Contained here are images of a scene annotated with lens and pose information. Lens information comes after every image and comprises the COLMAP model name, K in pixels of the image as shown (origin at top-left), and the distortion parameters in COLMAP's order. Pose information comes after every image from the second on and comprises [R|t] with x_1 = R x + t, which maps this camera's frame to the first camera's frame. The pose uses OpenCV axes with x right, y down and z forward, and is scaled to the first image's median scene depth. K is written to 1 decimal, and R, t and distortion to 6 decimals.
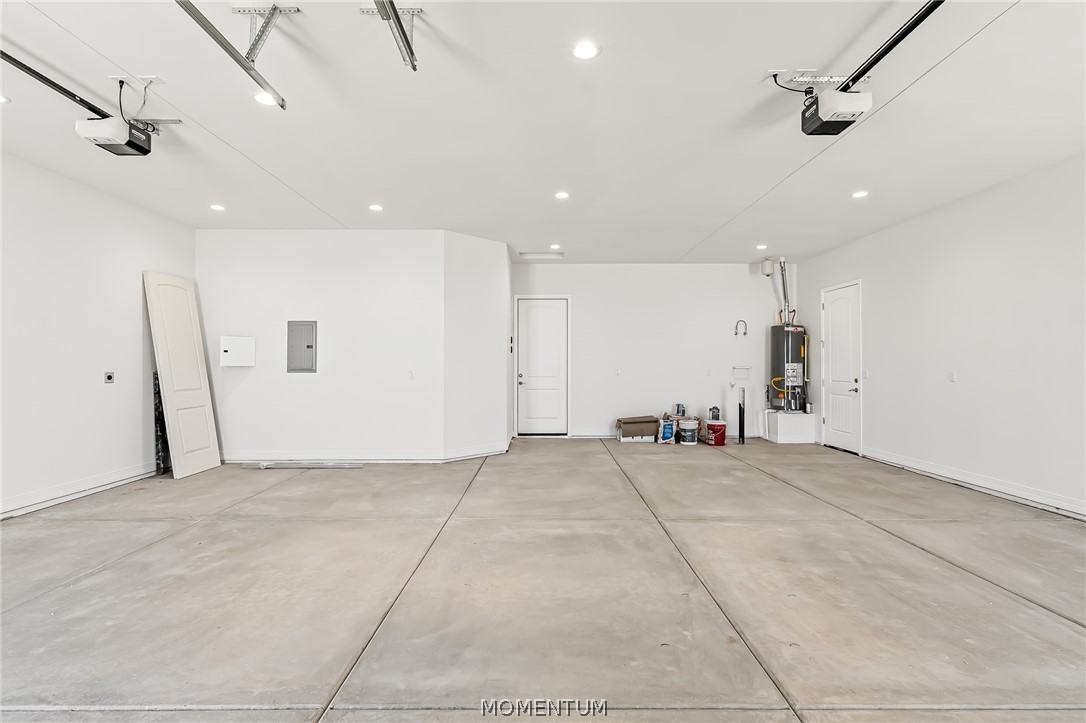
lens RADIAL K [[525.3, 0, 544.8], [0, 525.3, 359.6], [0, 0, 1]] dist [-0.003030, 0.001083]
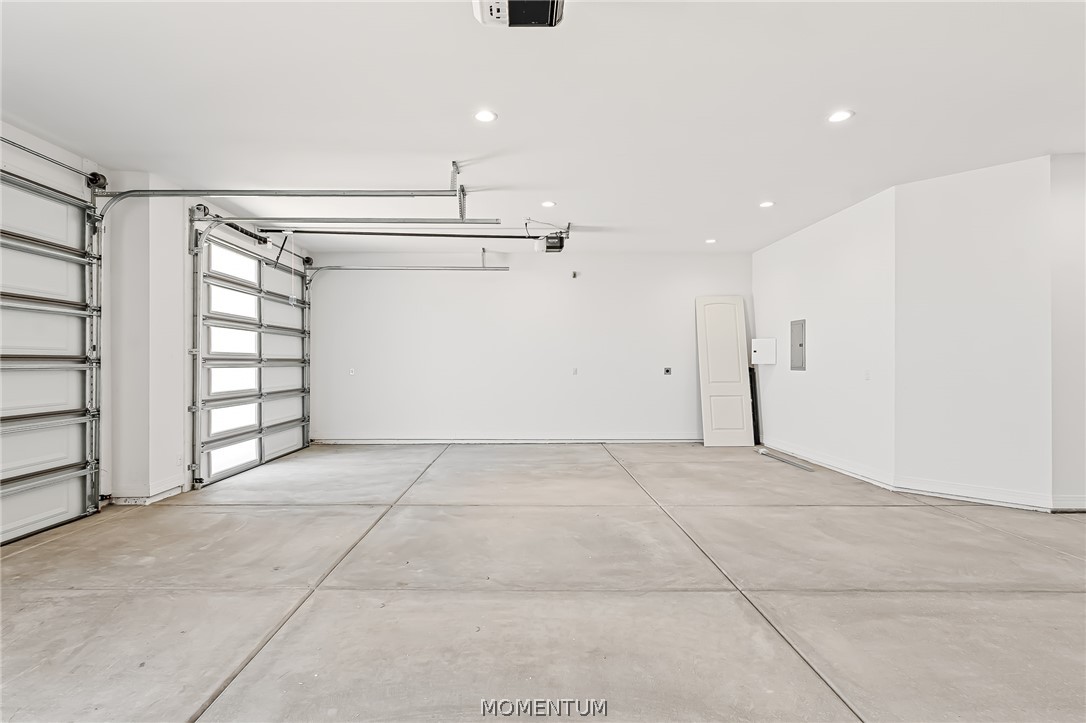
lens RADIAL K [[525.3, 0, 522.2], [0, 525.3, 354.7], [0, 0, 1]] dist [-0.003030, 0.001083]
pose [[-0.003123, -0.016404, -0.999861, 1.001523], [0.009657, 0.999818, -0.016434, 0.009726], [0.999948, -0.009706, -0.002964, 0.805785]]
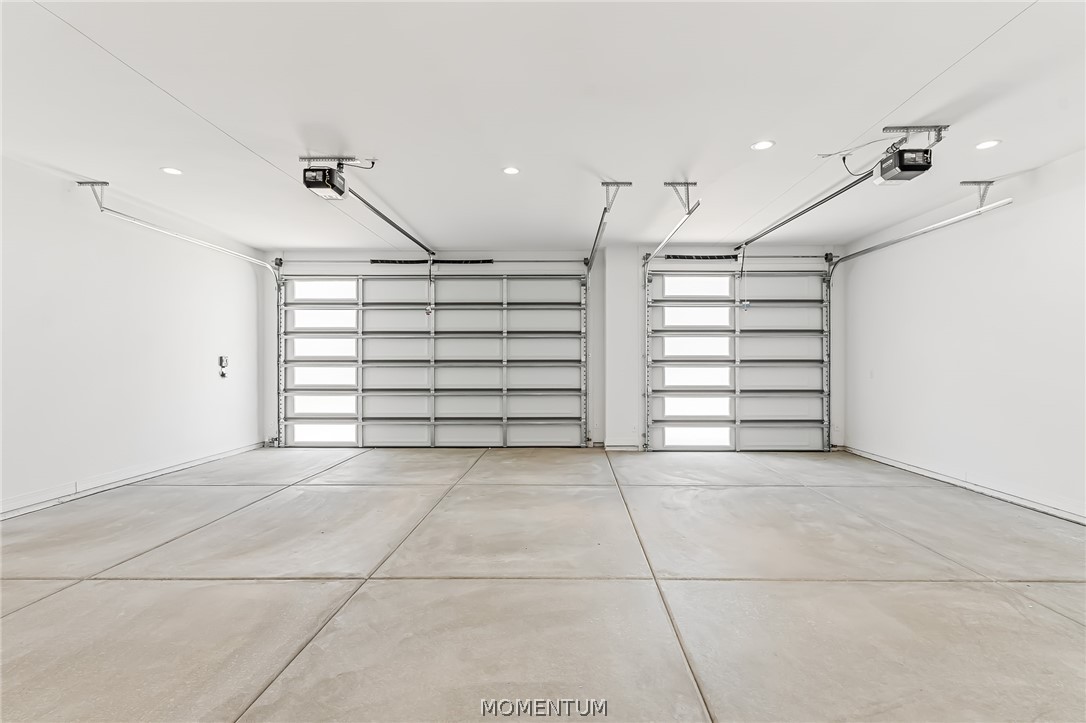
lens RADIAL K [[525.3, 0, 566.1], [0, 525.3, 358.8], [0, 0, 1]] dist [-0.003030, 0.001083]
pose [[-1.000000, -0.000231, 0.000545, -0.069149], [-0.000238, 0.999899, -0.014178, 0.010050], [-0.000542, -0.014178, -0.999899, 1.930723]]
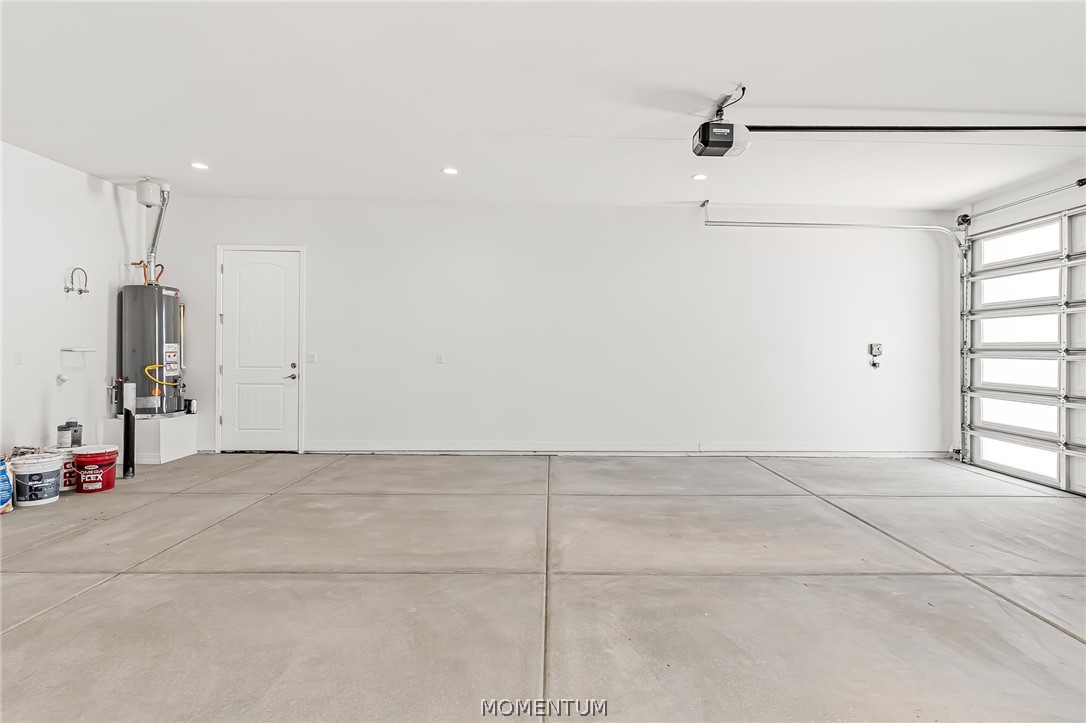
lens RADIAL K [[550.5, 0, 560.4], [0, 550.5, 350.4], [0, 0, 1]] dist [0.002690, -0.001373]
pose [[-0.019248, -0.003915, 0.999807, -0.566833], [-0.018930, 0.999815, 0.003550, 0.008838], [-0.999636, -0.018858, -0.019318, 1.115538]]
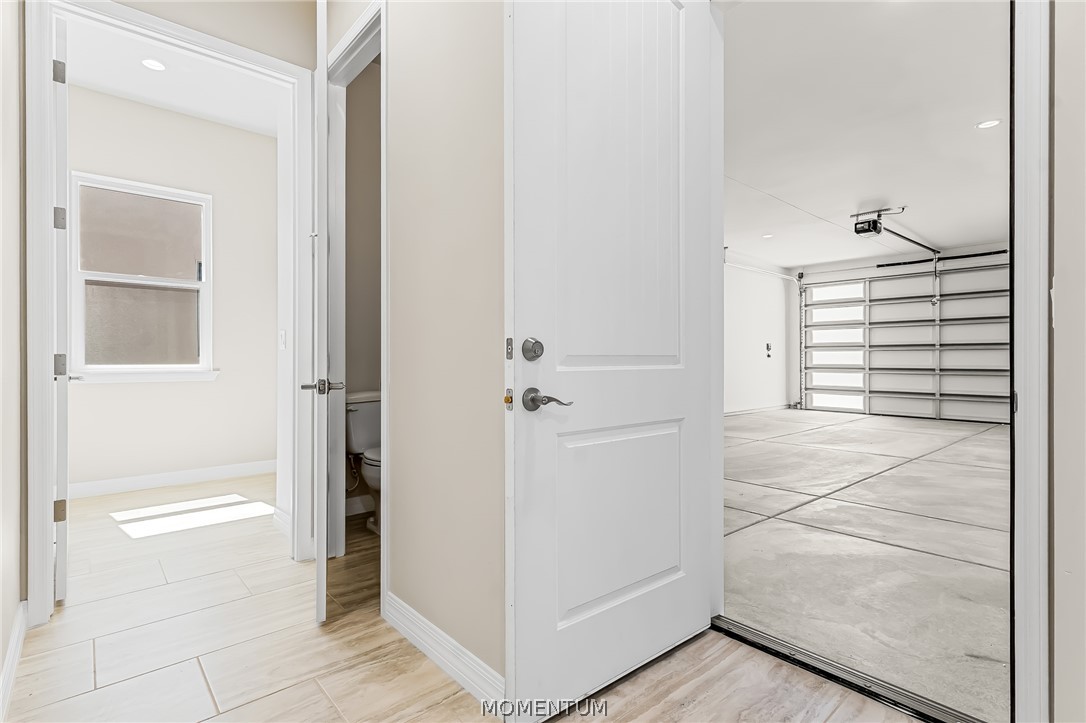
lens RADIAL K [[525.3, 0, 533.0], [0, 525.3, 359.1], [0, 0, 1]] dist [-0.003030, 0.001083]
pose [[-0.647737, -0.002517, 0.761860, -0.171749], [-0.006355, 0.999978, -0.002099, 0.071027], [-0.761838, -0.006201, -0.647738, 2.827734]]
